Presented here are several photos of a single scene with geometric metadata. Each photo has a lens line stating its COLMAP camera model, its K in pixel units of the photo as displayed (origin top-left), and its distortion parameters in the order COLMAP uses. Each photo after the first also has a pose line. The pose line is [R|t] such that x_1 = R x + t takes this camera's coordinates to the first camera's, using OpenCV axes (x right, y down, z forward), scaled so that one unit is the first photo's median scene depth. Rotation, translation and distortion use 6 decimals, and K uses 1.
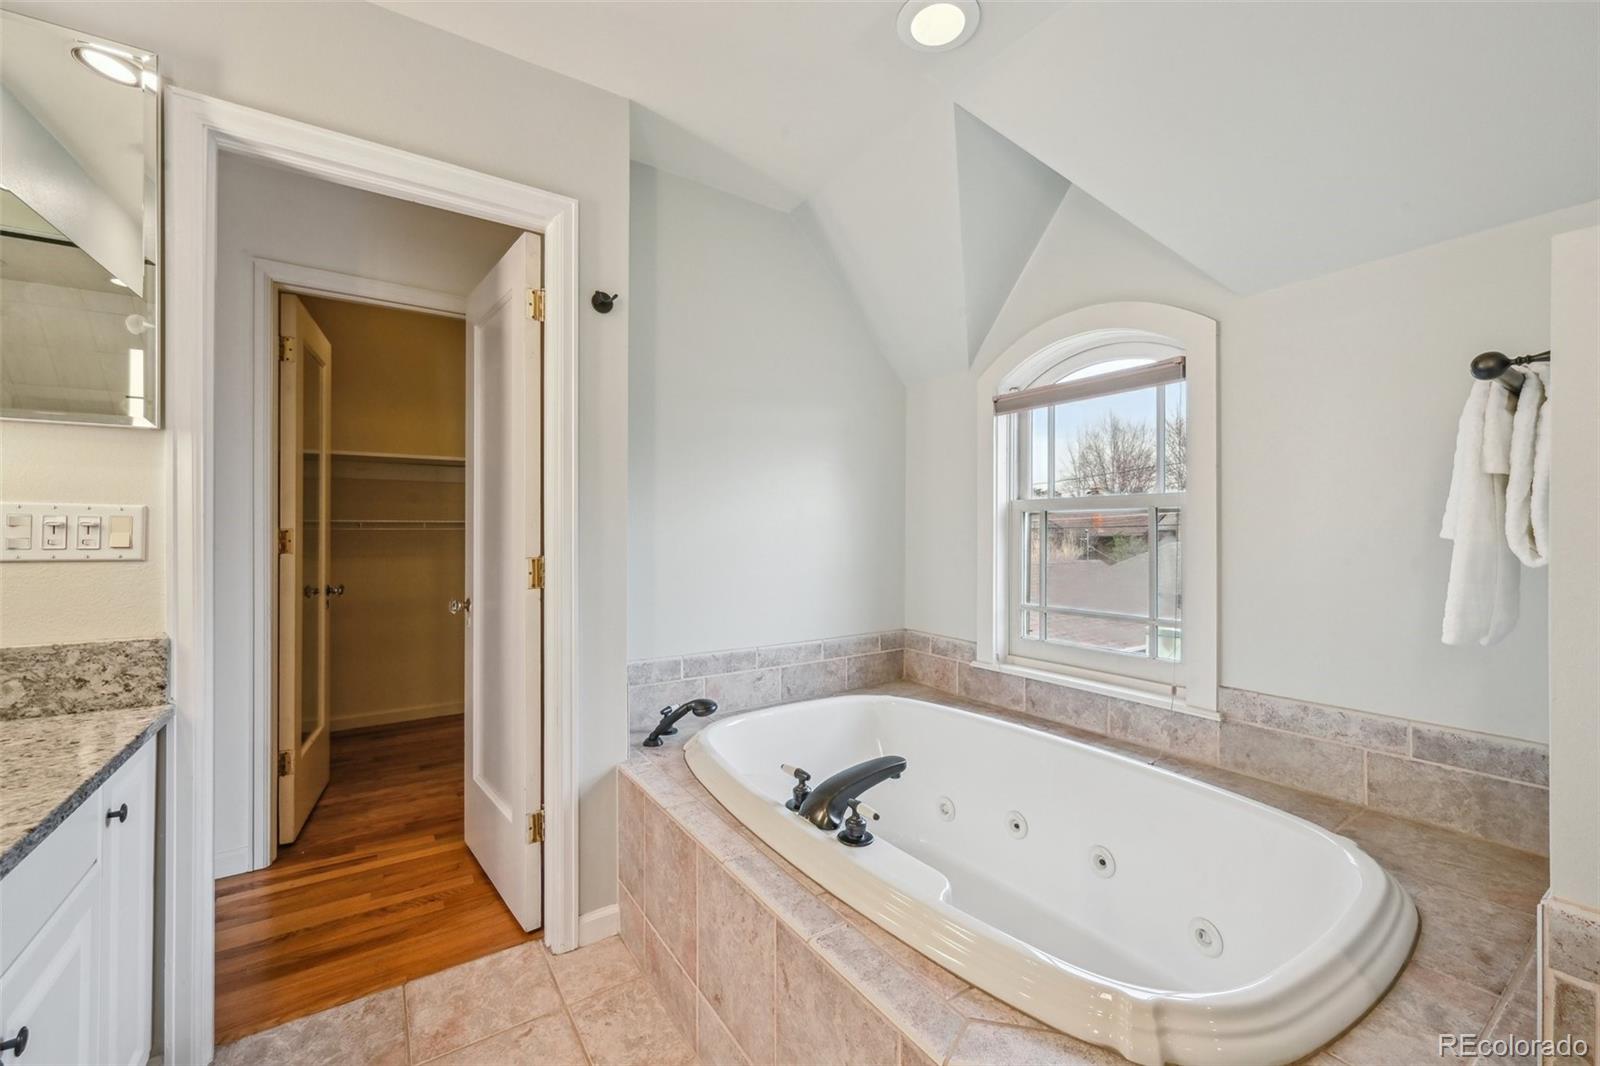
lens RADIAL K [[645.1, 0, 806.1], [0, 645.1, 537.1], [0, 0, 1]] dist [0.000994, 0.000133]
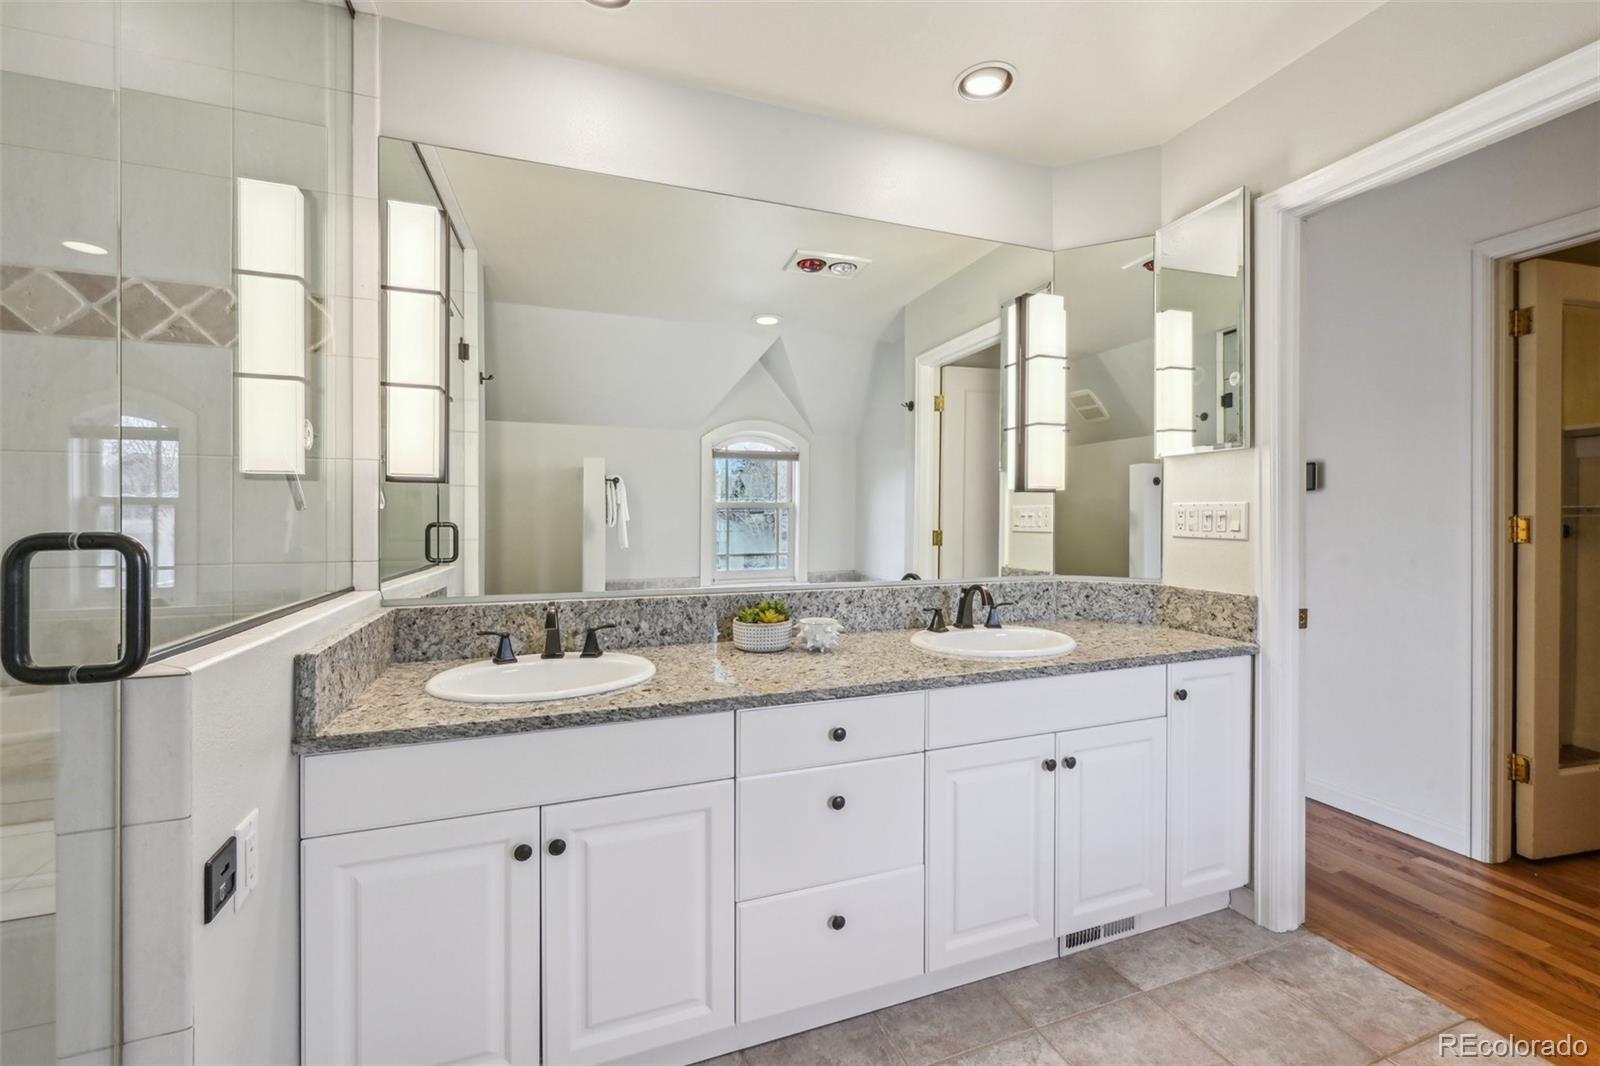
lens RADIAL K [[645.1, 0, 806.1], [0, 645.1, 537.1], [0, 0, 1]] dist [0.000994, 0.000133]
pose [[-0.247268, 0.021494, -0.968709, 0.527186], [-0.006244, 0.999698, 0.023776, 0.001353], [0.968927, 0.011928, -0.247059, 0.351800]]
